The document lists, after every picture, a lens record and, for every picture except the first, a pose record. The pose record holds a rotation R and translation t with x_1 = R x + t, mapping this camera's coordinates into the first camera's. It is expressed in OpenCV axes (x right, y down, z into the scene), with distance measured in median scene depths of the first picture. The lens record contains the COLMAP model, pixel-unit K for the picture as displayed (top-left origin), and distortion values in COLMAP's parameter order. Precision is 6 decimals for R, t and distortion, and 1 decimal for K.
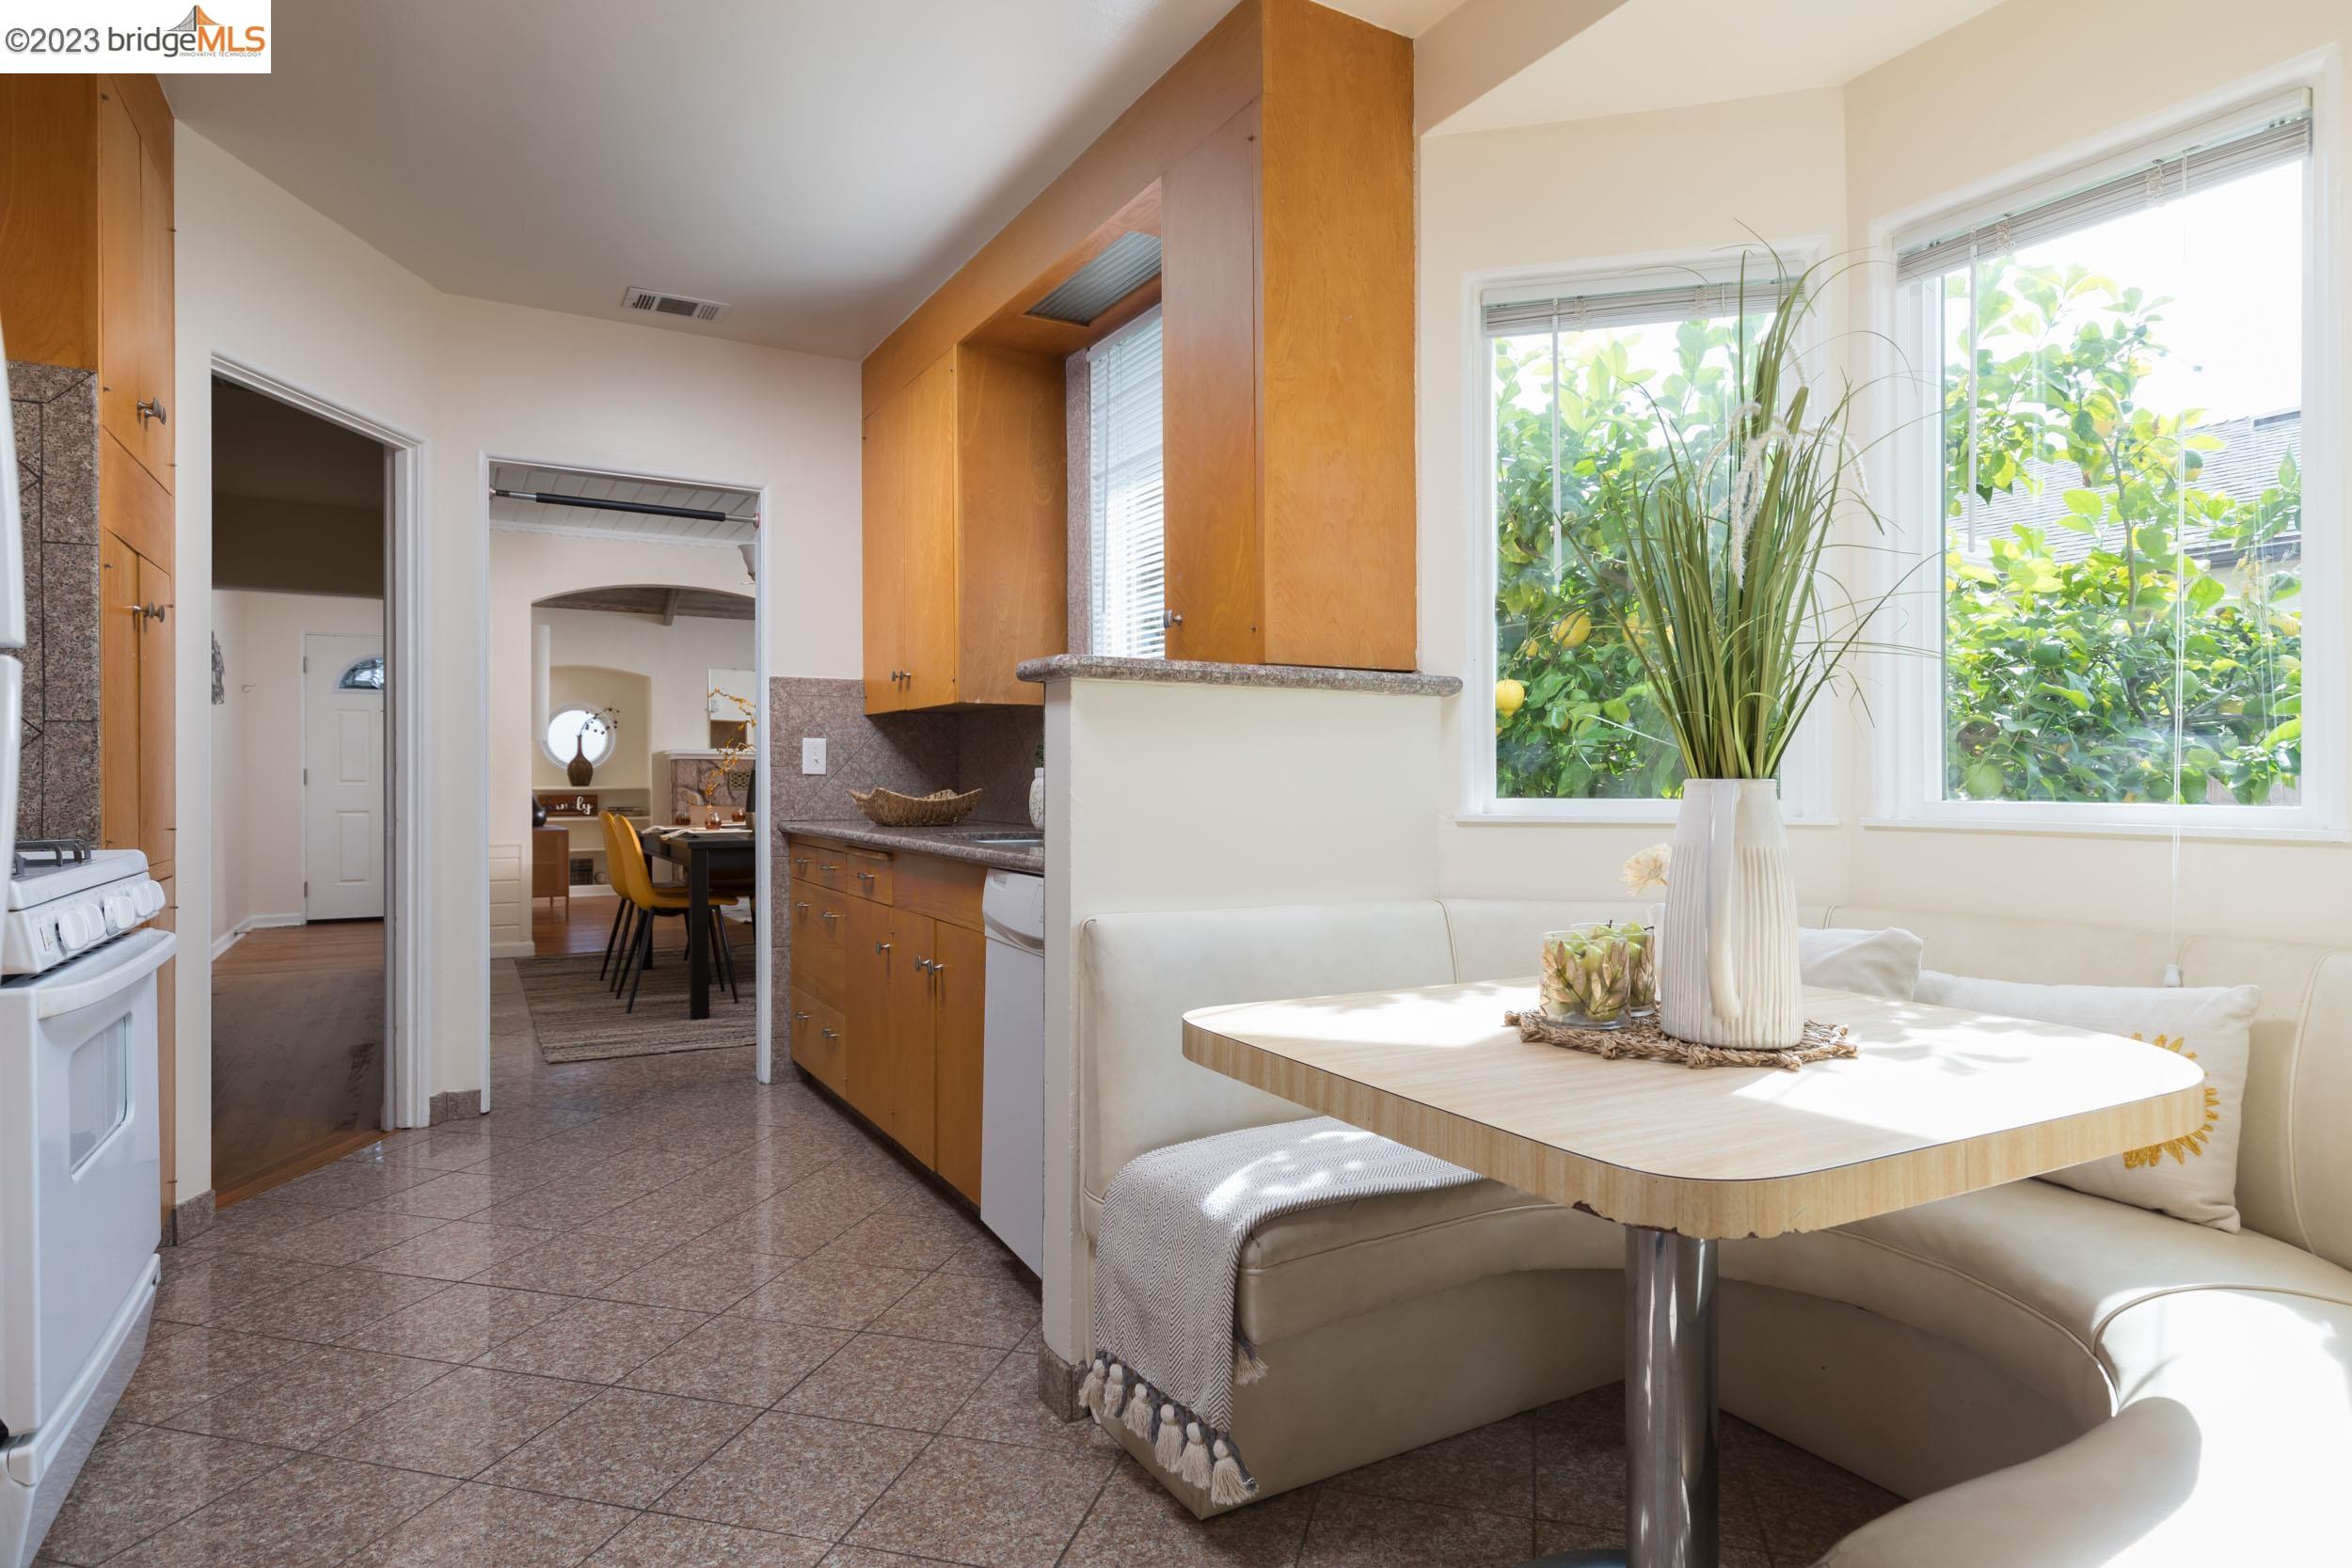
lens RADIAL K [[1302.6, 0, 1173.9], [0, 1302.6, 787.3], [0, 0, 1]] dist [0.016313, -0.000709]
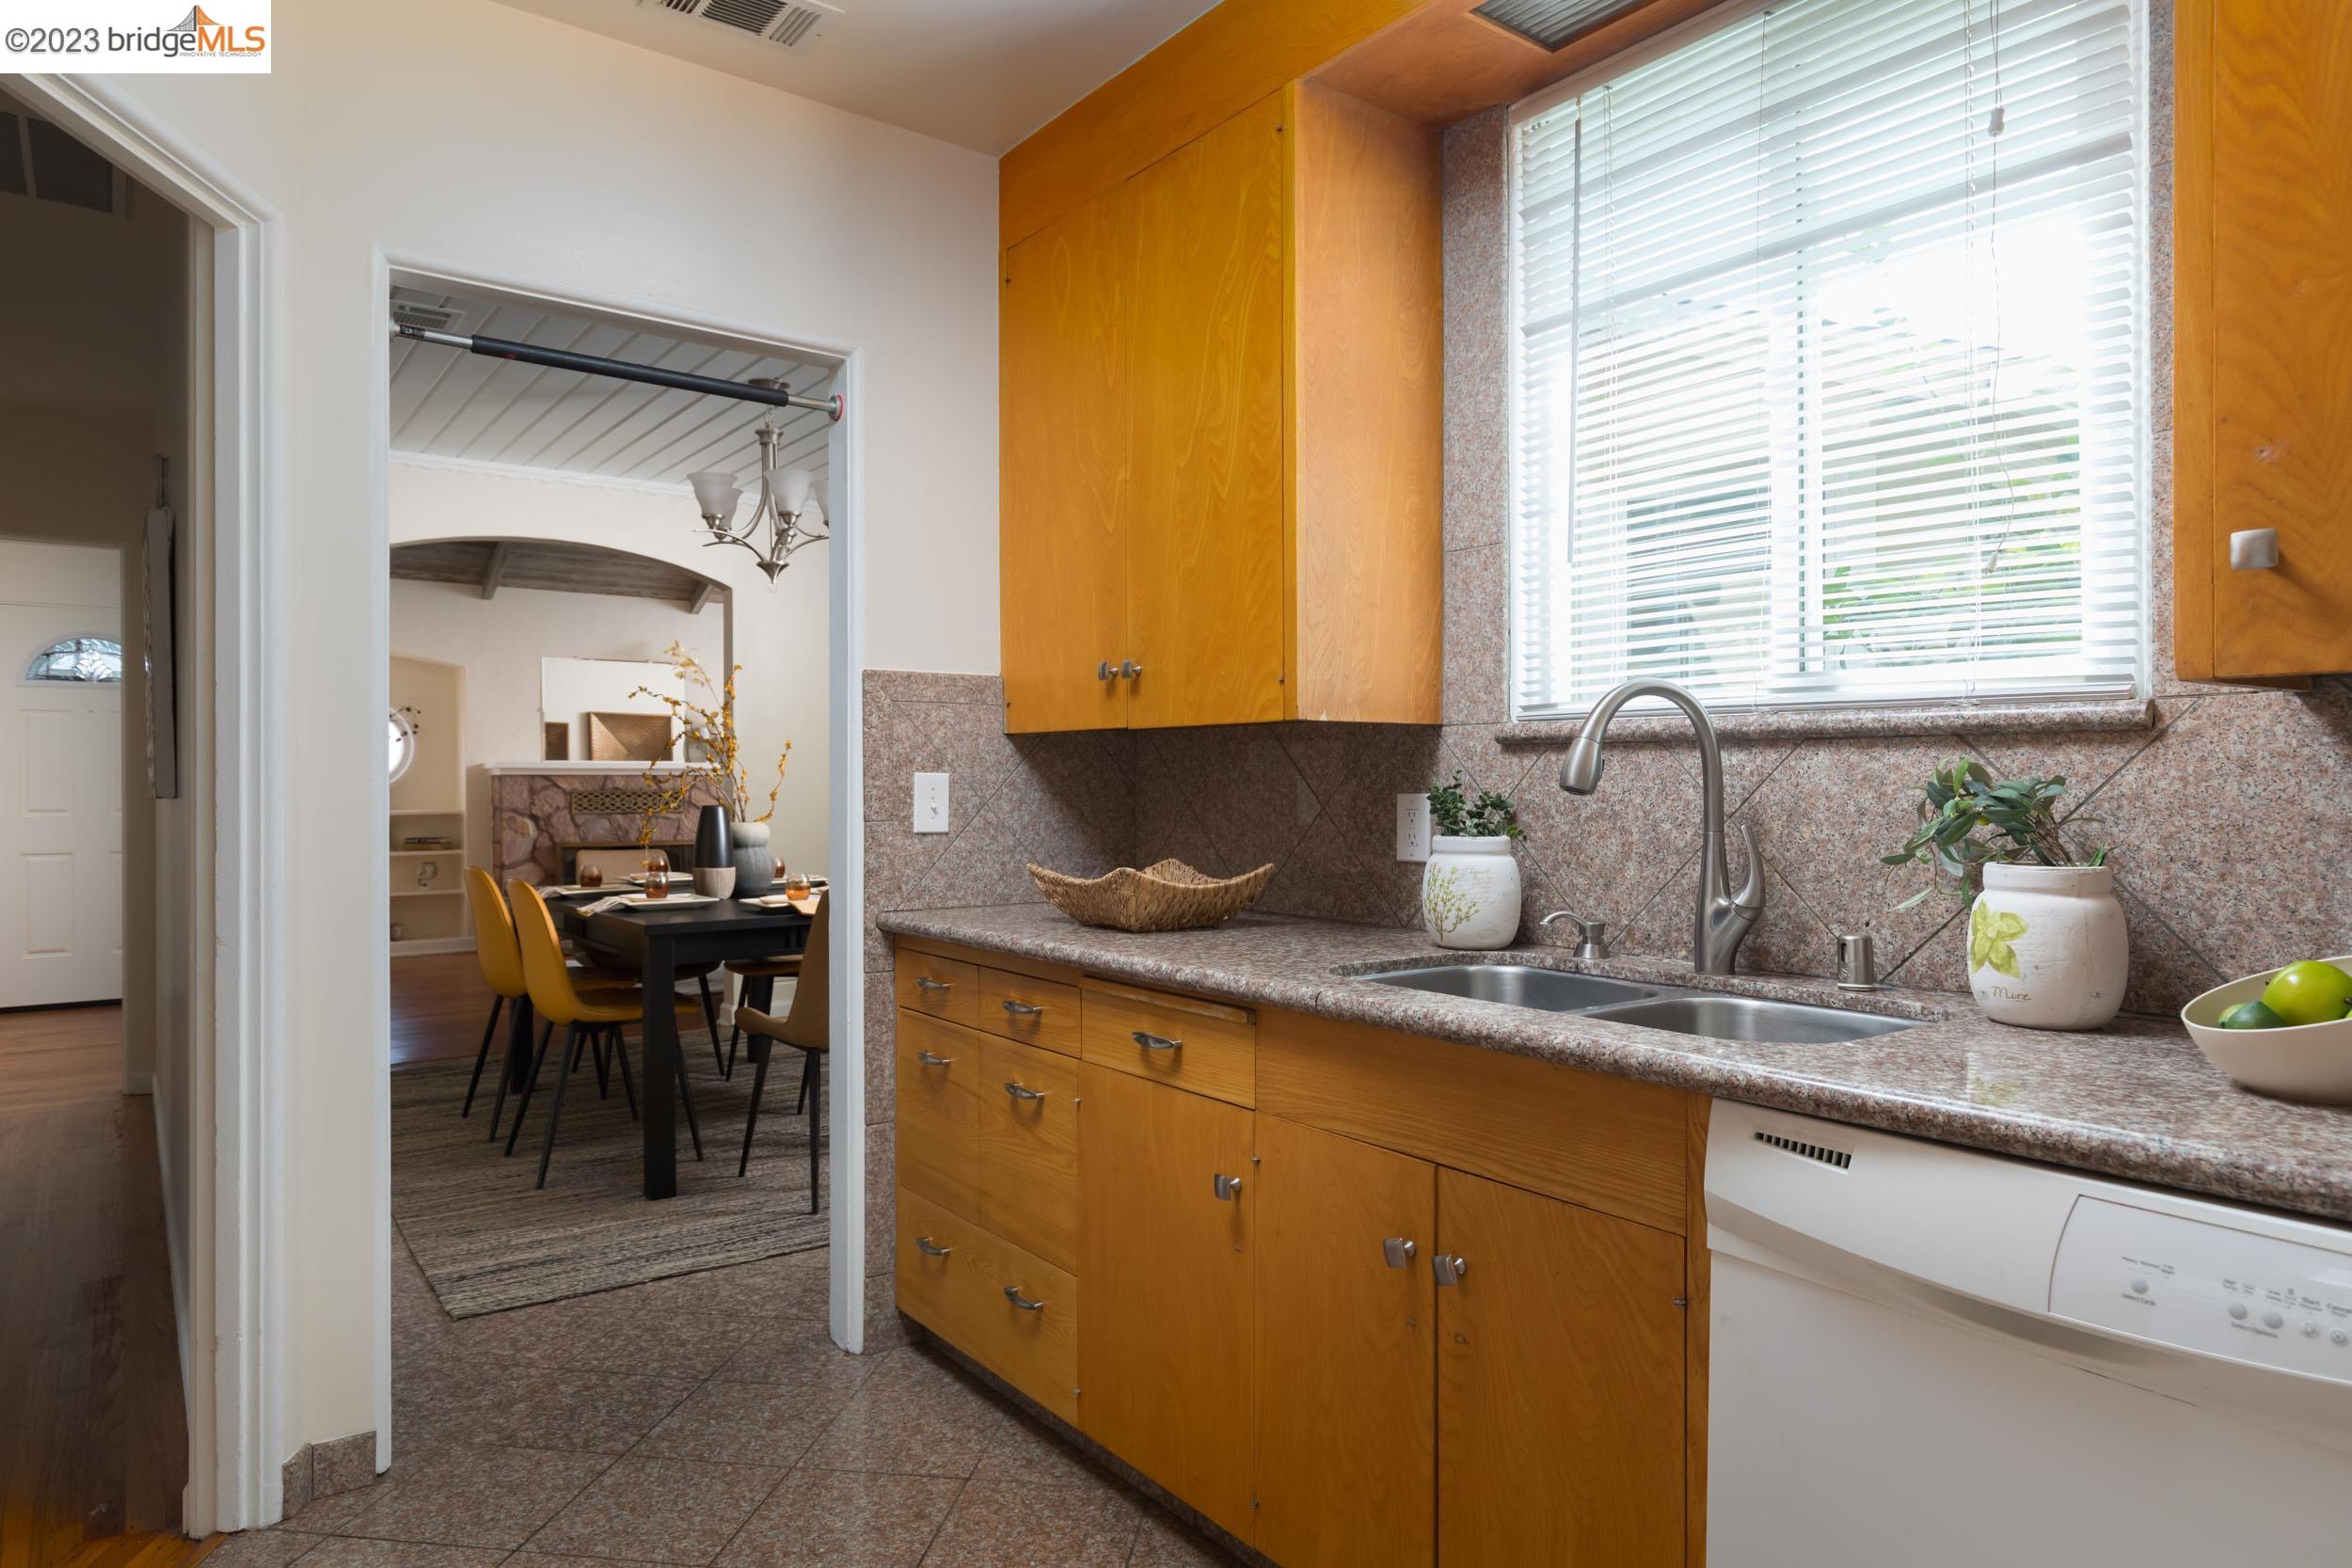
lens RADIAL K [[1403.9, 0, 1174.7], [0, 1403.9, 789.3], [0, 0, 1]] dist [0.001615, 0.001477]
pose [[0.991530, -0.002060, 0.129864, -0.246905], [0.002253, 0.999997, -0.001344, -0.028643], [-0.129861, 0.001625, 0.991531, 0.340652]]
